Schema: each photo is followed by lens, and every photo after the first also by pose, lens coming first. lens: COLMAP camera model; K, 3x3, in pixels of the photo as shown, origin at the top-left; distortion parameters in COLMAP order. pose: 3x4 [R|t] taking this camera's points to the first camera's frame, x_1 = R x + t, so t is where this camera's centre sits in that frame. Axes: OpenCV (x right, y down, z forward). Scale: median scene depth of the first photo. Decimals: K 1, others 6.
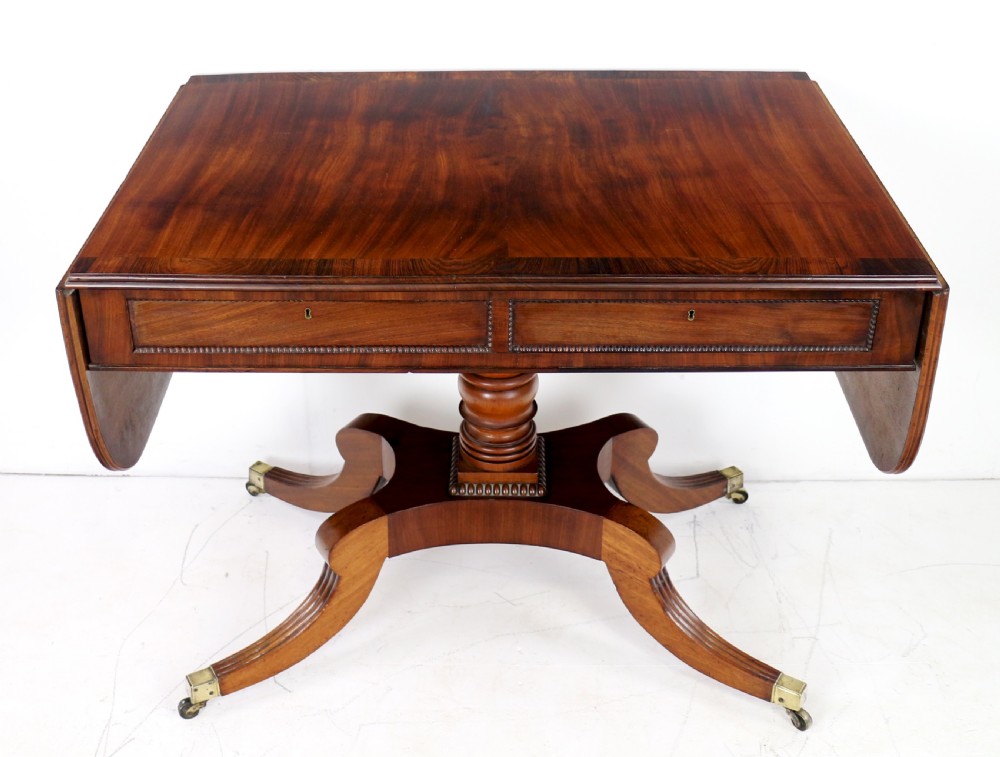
lens RADIAL K [[1227.2, 0, 451.1], [0, 1227.2, 318.3], [0, 0, 1]] dist [-0.139609, 0.000000]
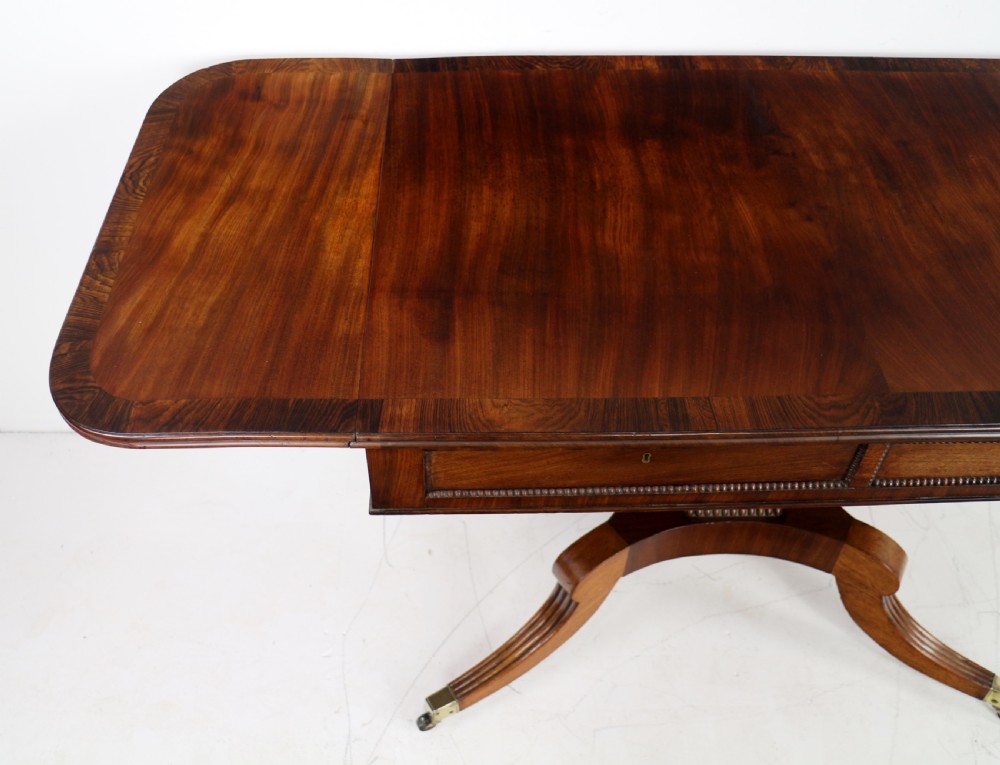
lens RADIAL K [[949.0, 0, 470.2], [0, 949.0, 364.8], [0, 0, 1]] dist [-0.112291, 0.000000]
pose [[0.999519, -0.020605, 0.023192, -0.200668], [0.013418, 0.961163, 0.275655, -0.194695], [-0.027971, -0.275211, 0.960977, 0.327940]]
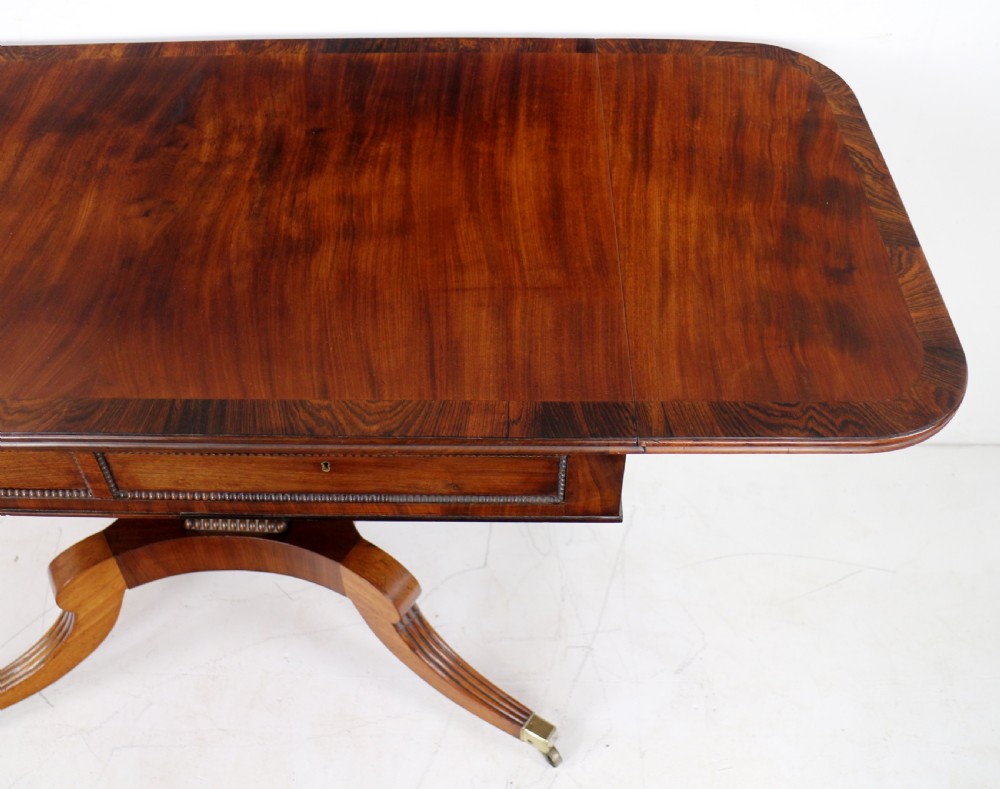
lens RADIAL K [[1020.1, 0, 504.7], [0, 1020.1, 392.0], [0, 0, 1]] dist [-0.132218, 0.000000]
pose [[0.999586, -0.002969, 0.028636, 0.234183], [-0.005589, 0.955741, 0.294156, -0.193062], [-0.028242, -0.294194, 0.955328, 0.307719]]
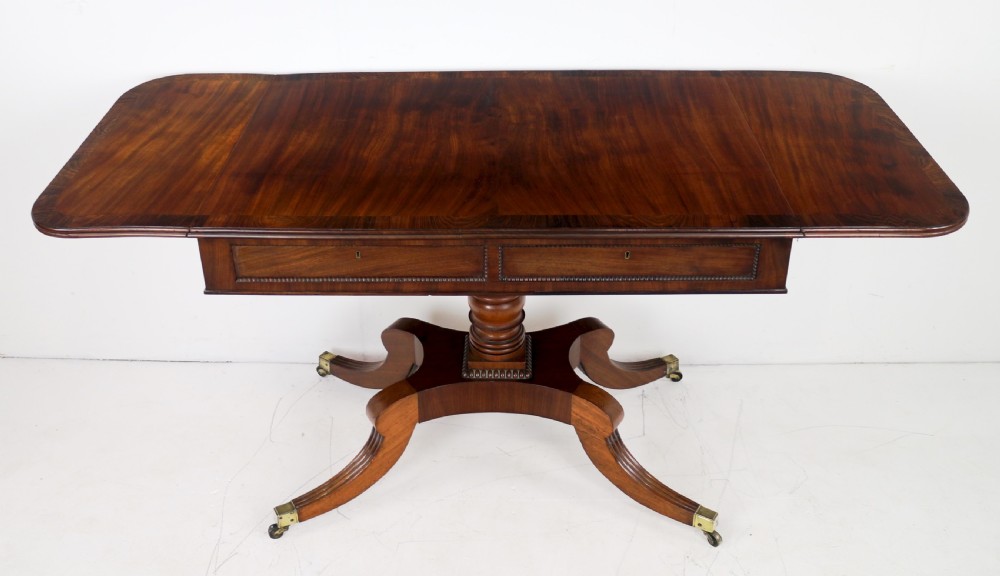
lens RADIAL K [[953.1, 0, 477.1], [0, 953.1, 236.4], [0, 0, 1]] dist [-0.139597, 0.000000]
pose [[0.999996, -0.002685, -0.001173, 0.018482], [0.002695, 0.999958, 0.008709, -0.027630], [0.001150, -0.008713, 0.999961, -0.085211]]
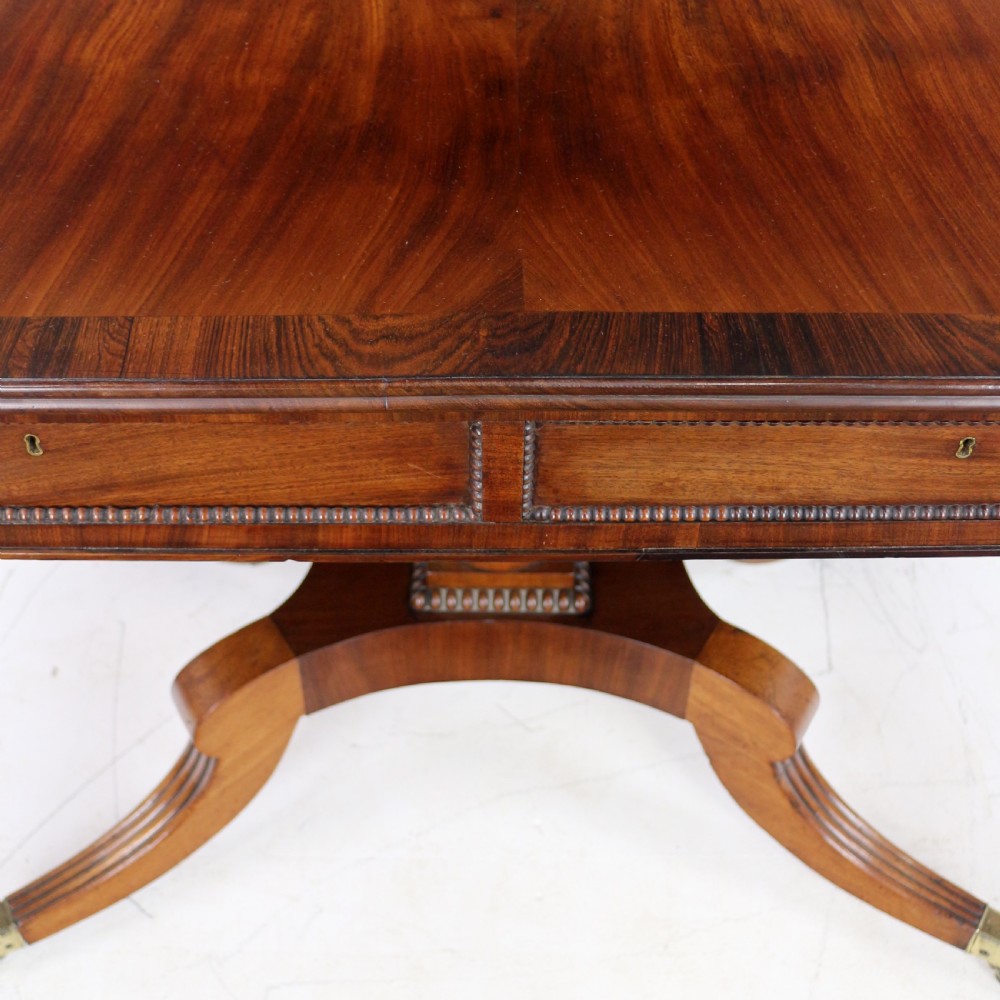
lens RADIAL K [[1380.1, 0, 502.7], [0, 1380.1, 406.2], [0, 0, 1]] dist [-0.151440, 0.000000]
pose [[0.999360, -0.007980, 0.034856, 0.019341], [-0.001154, 0.967075, 0.254488, -0.105896], [-0.035739, -0.254366, 0.966448, 0.451851]]
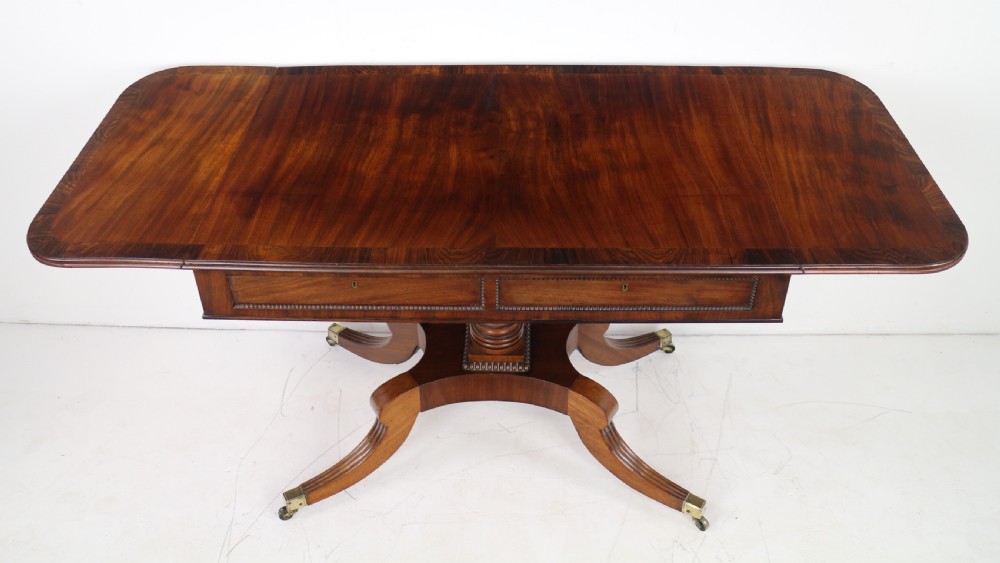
lens RADIAL K [[861.7, 0, 499.5], [0, 861.7, 215.2], [0, 0, 1]] dist [-0.159541, 0.092807]
pose [[0.999925, 0.001559, 0.012170, 0.031050], [-0.002867, 0.994126, 0.108189, -0.154170], [-0.011929, -0.108216, 0.994056, 0.017434]]
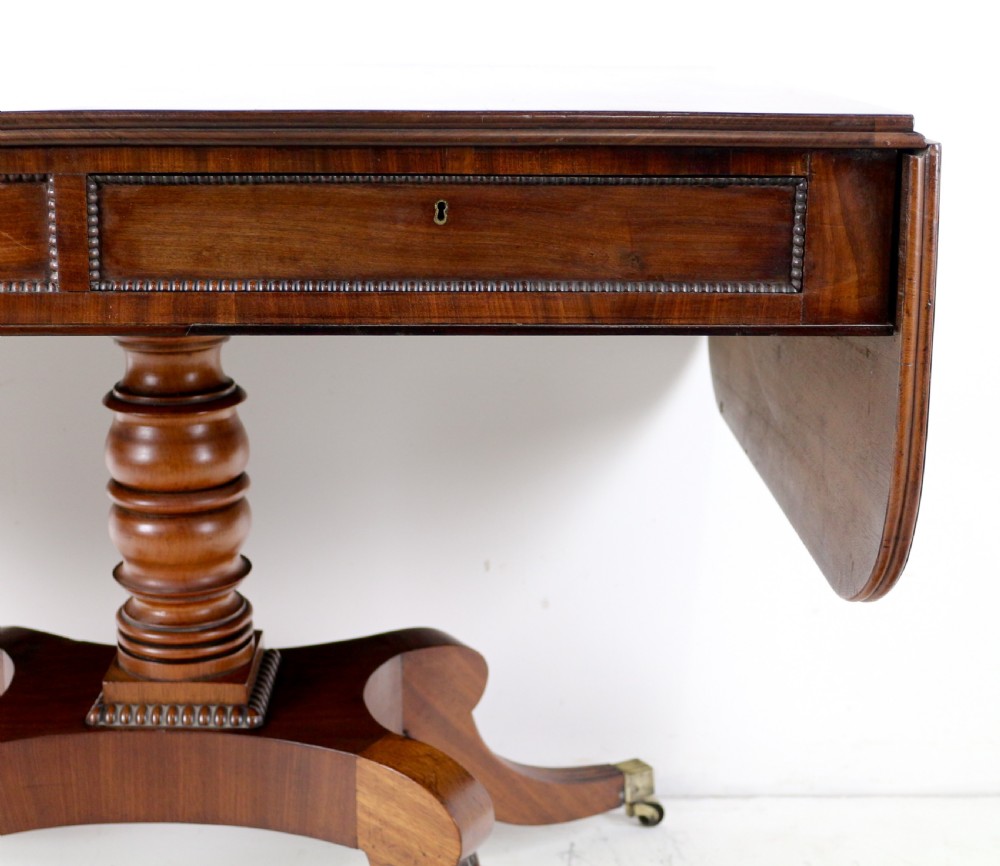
lens RADIAL K [[1506.7, 0, 424.5], [0, 1506.7, 401.2], [0, 0, 1]] dist [-0.079787, 0.000000]
pose [[0.999611, 0.012942, 0.024724, 0.139873], [-0.005682, 0.961788, -0.273736, 0.198640], [-0.027322, 0.273489, 0.961487, 0.326911]]
